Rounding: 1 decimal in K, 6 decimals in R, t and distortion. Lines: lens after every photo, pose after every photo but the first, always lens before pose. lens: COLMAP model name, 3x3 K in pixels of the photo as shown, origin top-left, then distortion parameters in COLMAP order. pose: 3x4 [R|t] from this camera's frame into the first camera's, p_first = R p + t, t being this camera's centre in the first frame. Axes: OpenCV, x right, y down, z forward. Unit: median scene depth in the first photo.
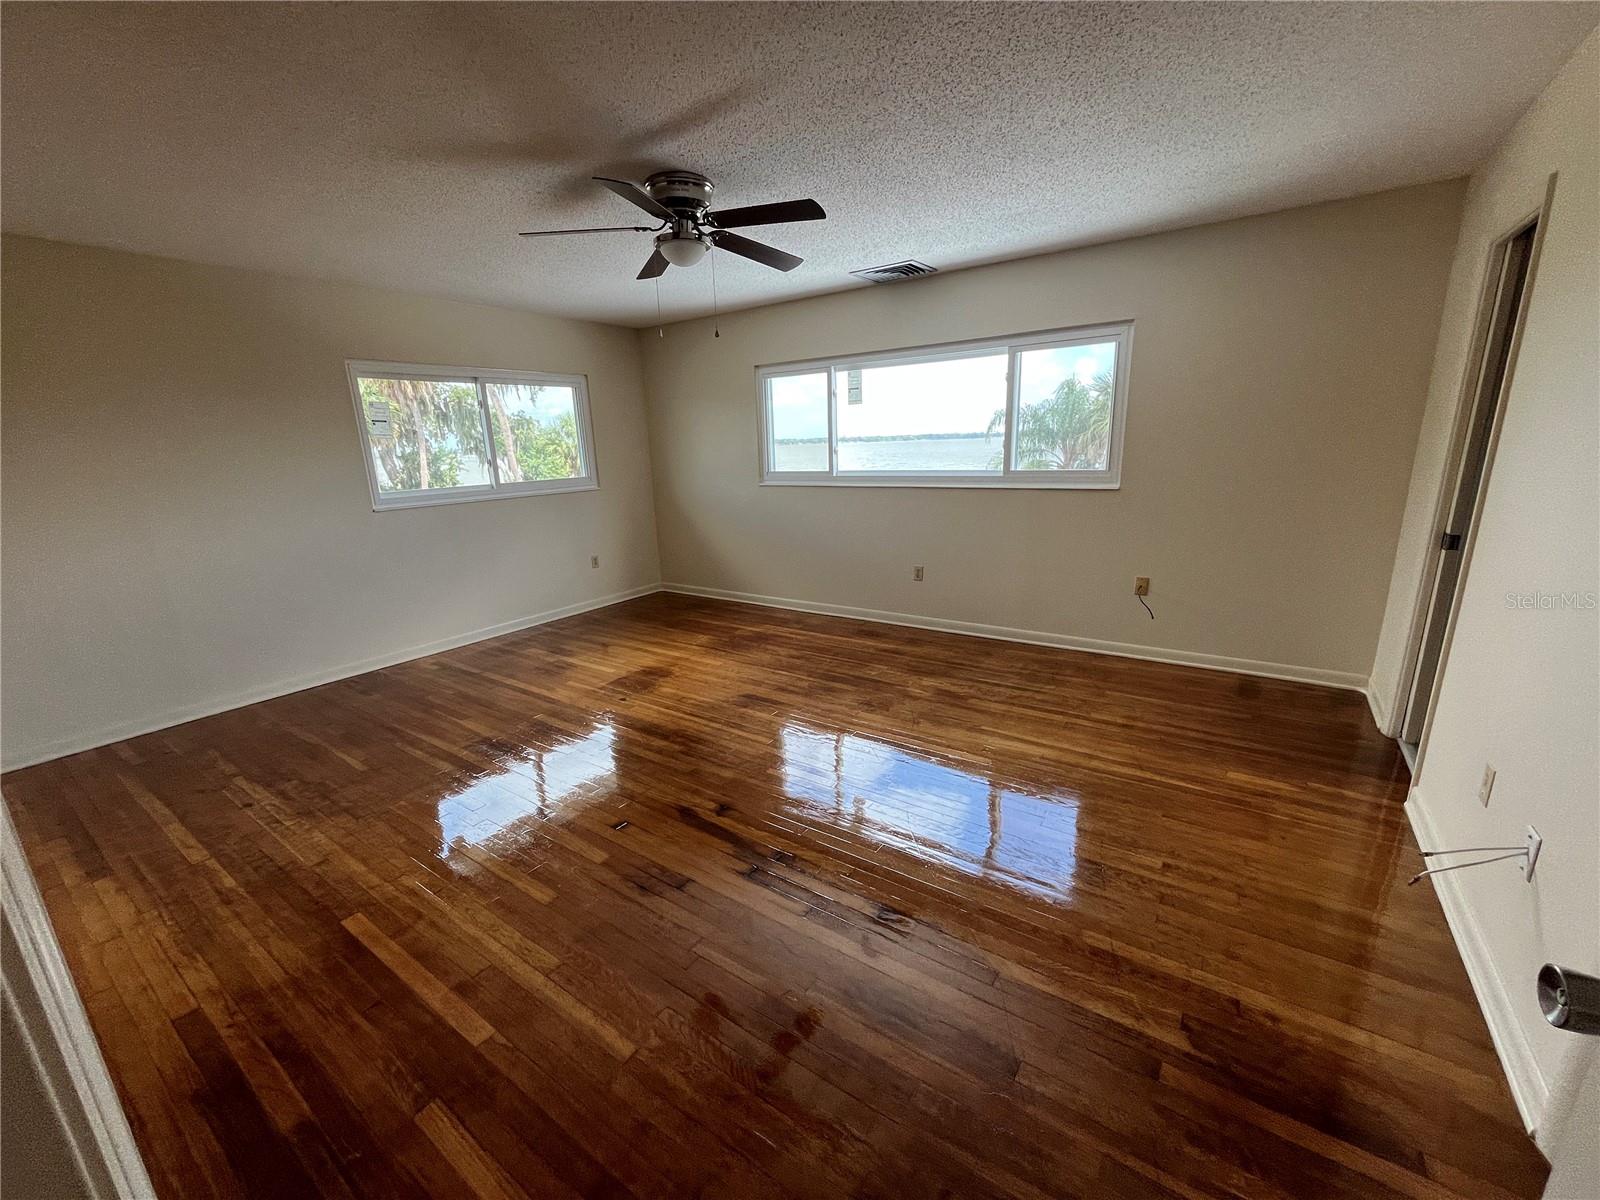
lens RADIAL K [[644.6, 0, 803.1], [0, 644.6, 606.8], [0, 0, 1]] dist [-0.003677, -0.000460]
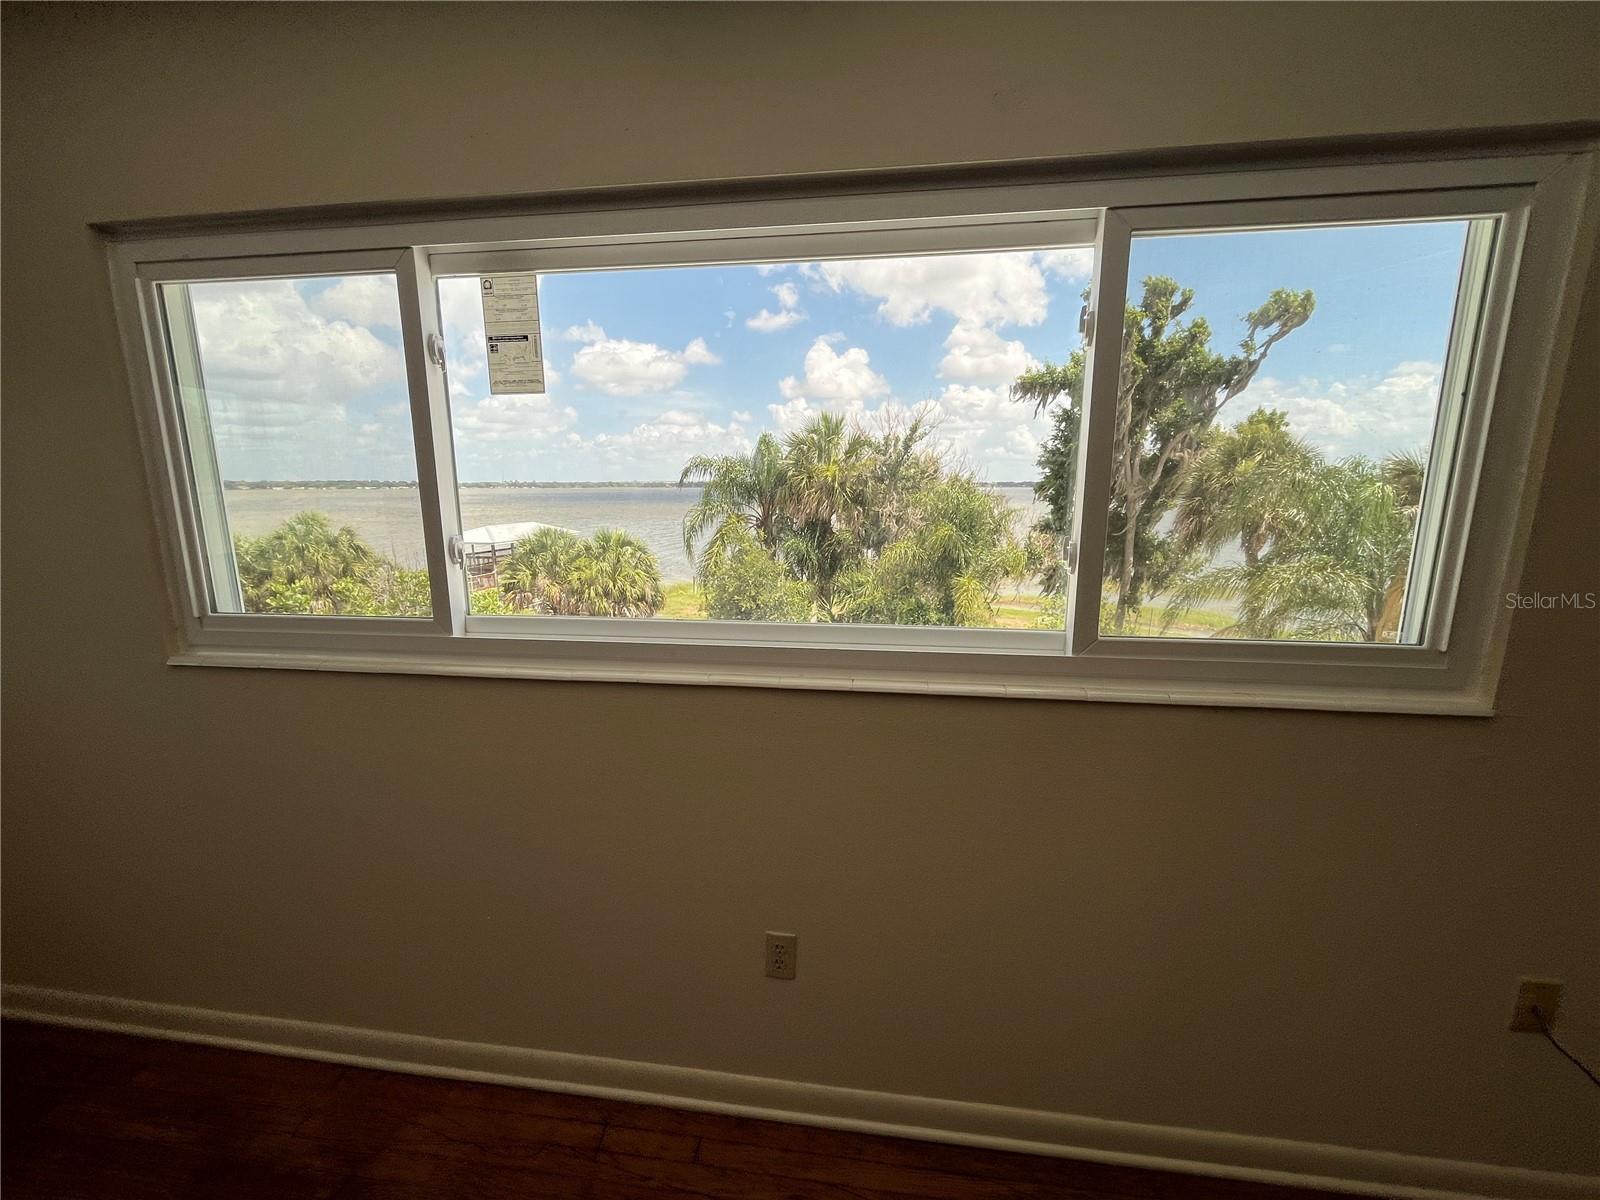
lens RADIAL K [[644.6, 0, 805.9], [0, 644.6, 603.7], [0, 0, 1]] dist [-0.003677, -0.000460]
pose [[0.887496, -0.051013, 0.457983, 0.059003], [0.085993, 0.994729, -0.055843, -0.195650], [-0.452720, 0.088944, 0.887205, 0.699137]]
